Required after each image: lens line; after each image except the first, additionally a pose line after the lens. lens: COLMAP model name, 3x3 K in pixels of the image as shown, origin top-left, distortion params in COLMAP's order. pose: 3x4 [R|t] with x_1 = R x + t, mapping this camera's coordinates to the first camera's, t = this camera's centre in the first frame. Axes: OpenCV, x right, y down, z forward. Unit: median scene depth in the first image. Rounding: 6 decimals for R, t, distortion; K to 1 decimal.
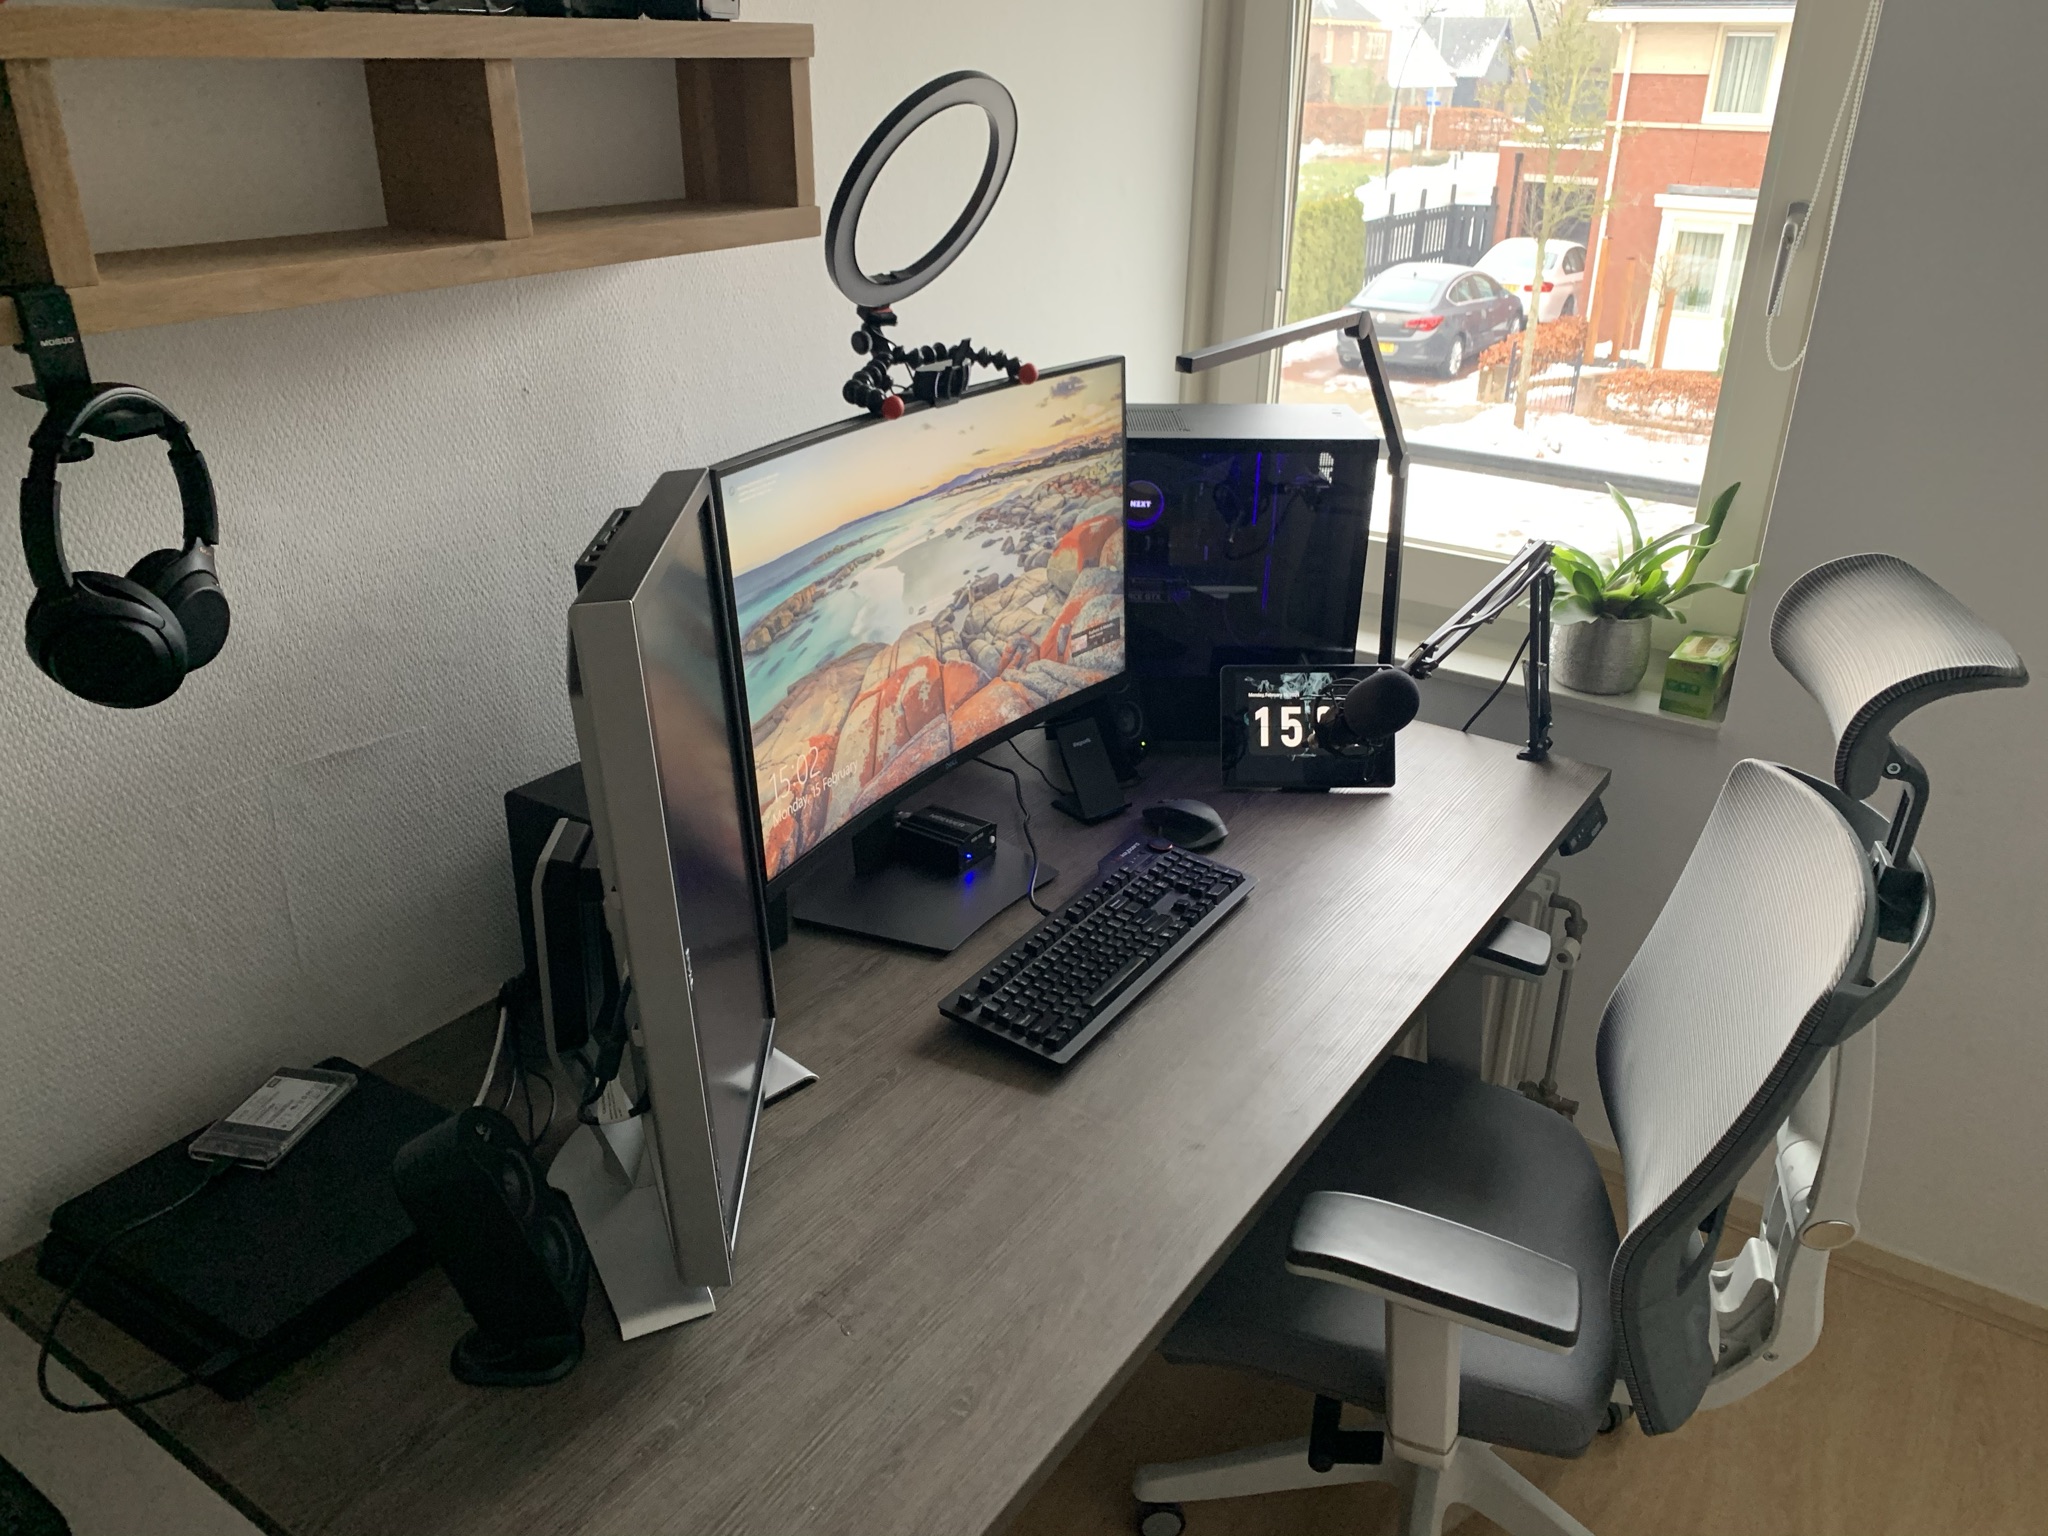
lens RADIAL K [[1568.1, 0, 1016.3], [0, 1568.1, 768.5], [0, 0, 1]] dist [0.071647, -0.020210]
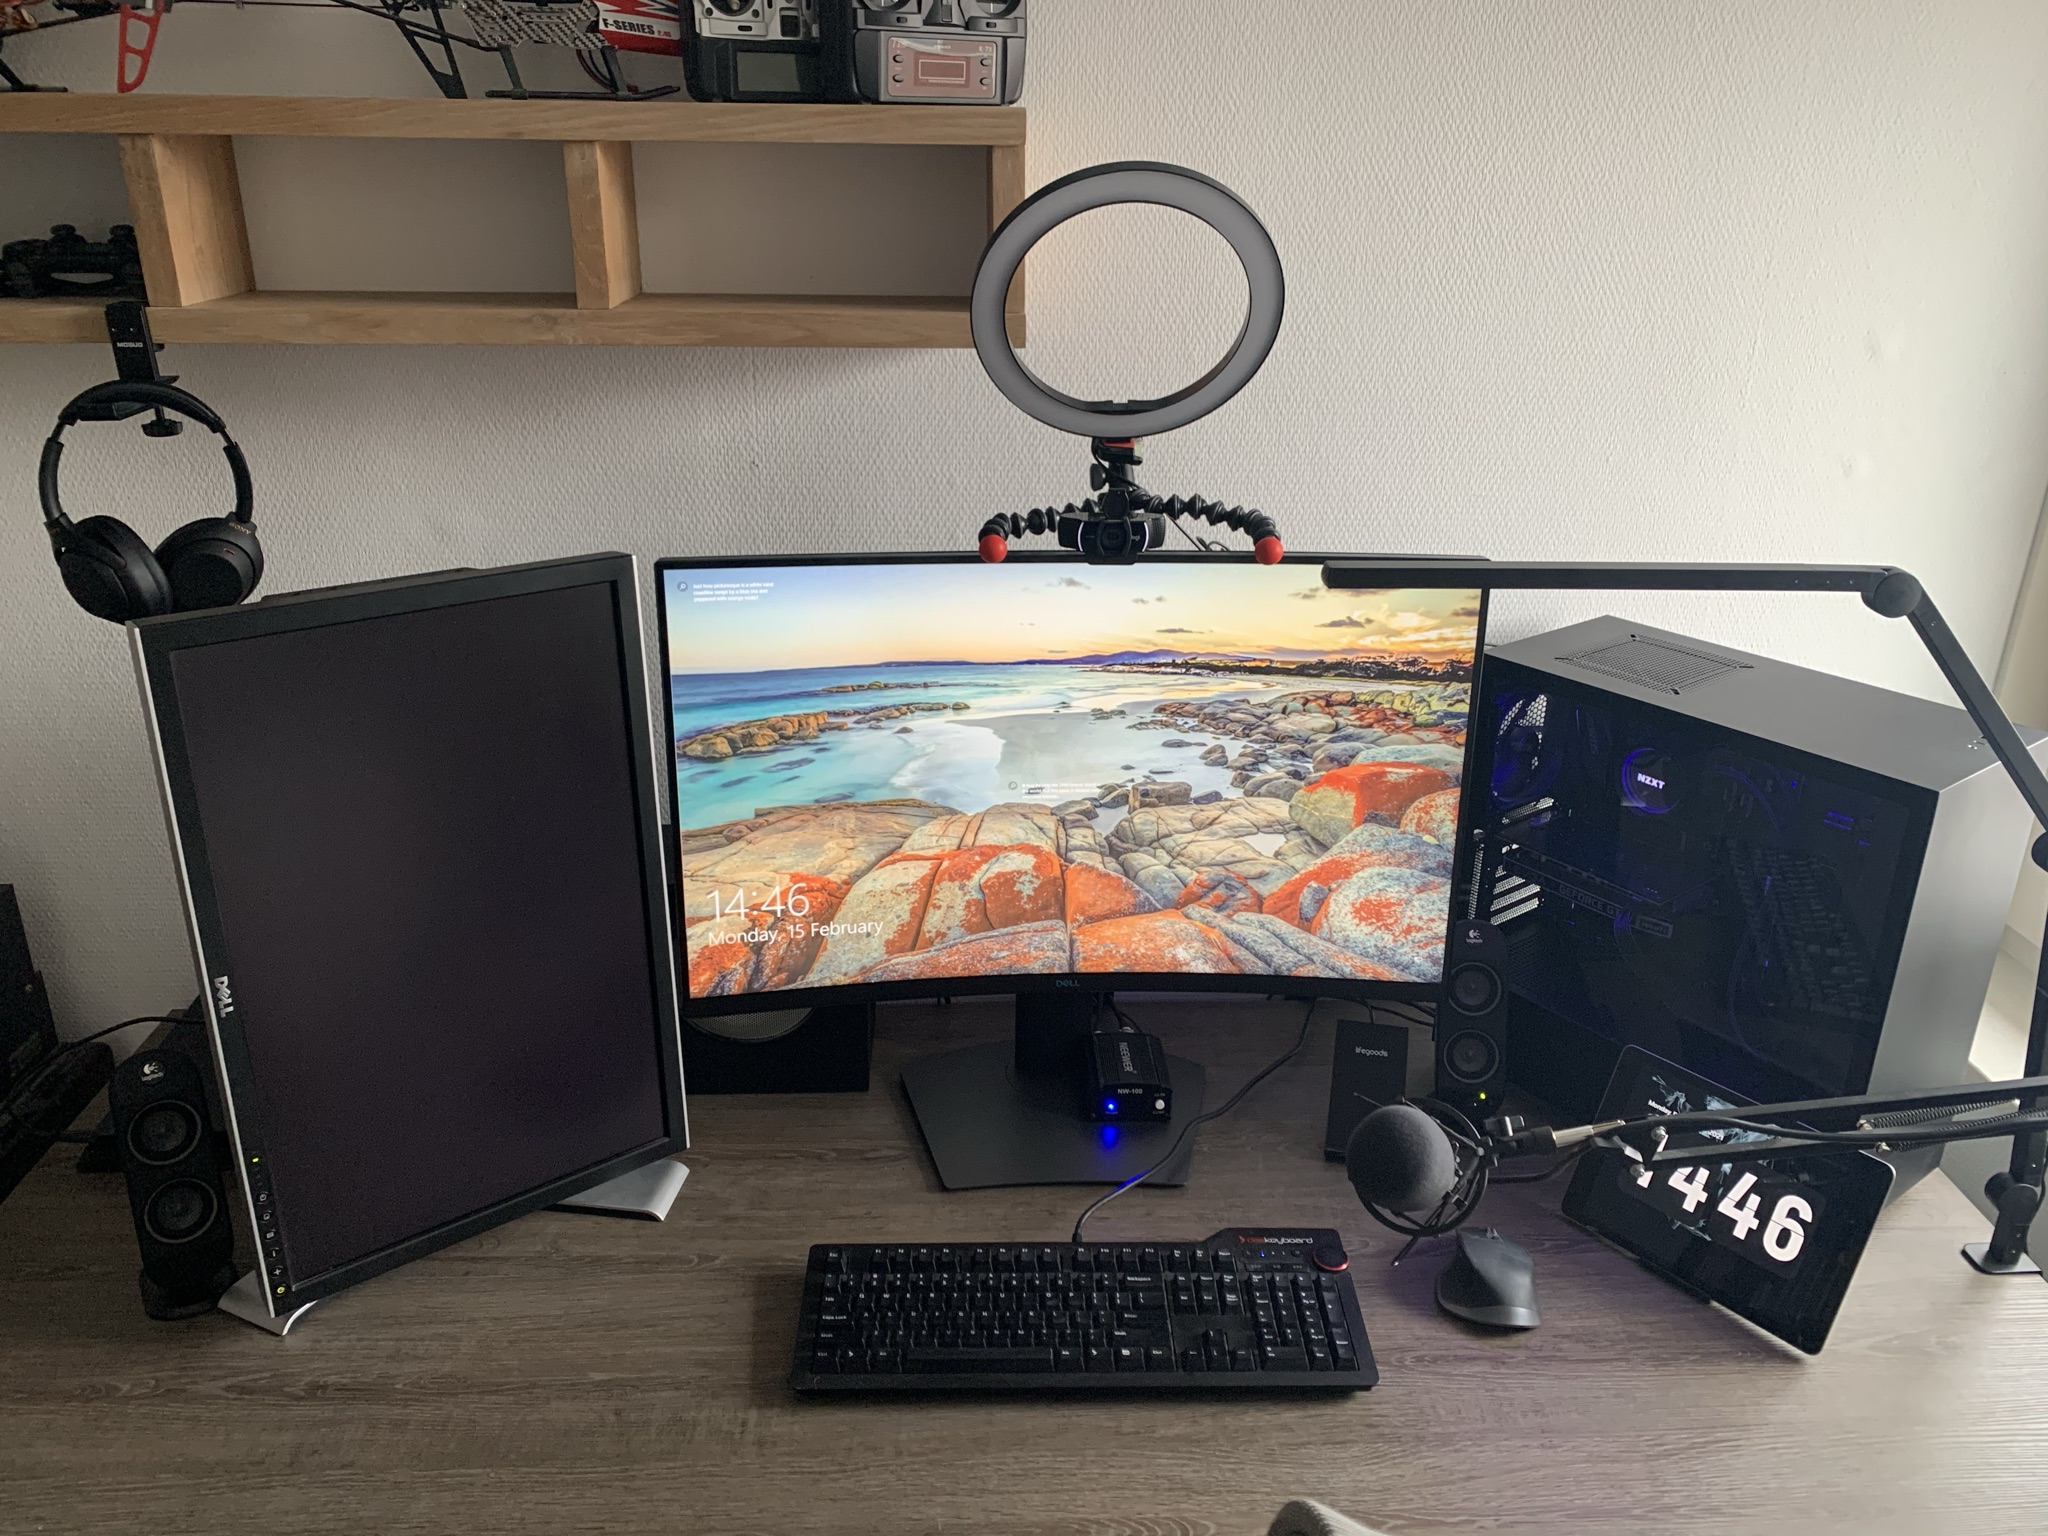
lens RADIAL K [[1568.1, 0, 1024.2], [0, 1568.1, 758.7], [0, 0, 1]] dist [0.071647, -0.020210]
pose [[0.607961, 0.291818, -0.738394, 0.527911], [-0.339024, 0.936374, 0.090924, -0.183849], [0.717946, 0.195055, 0.668212, 0.419401]]
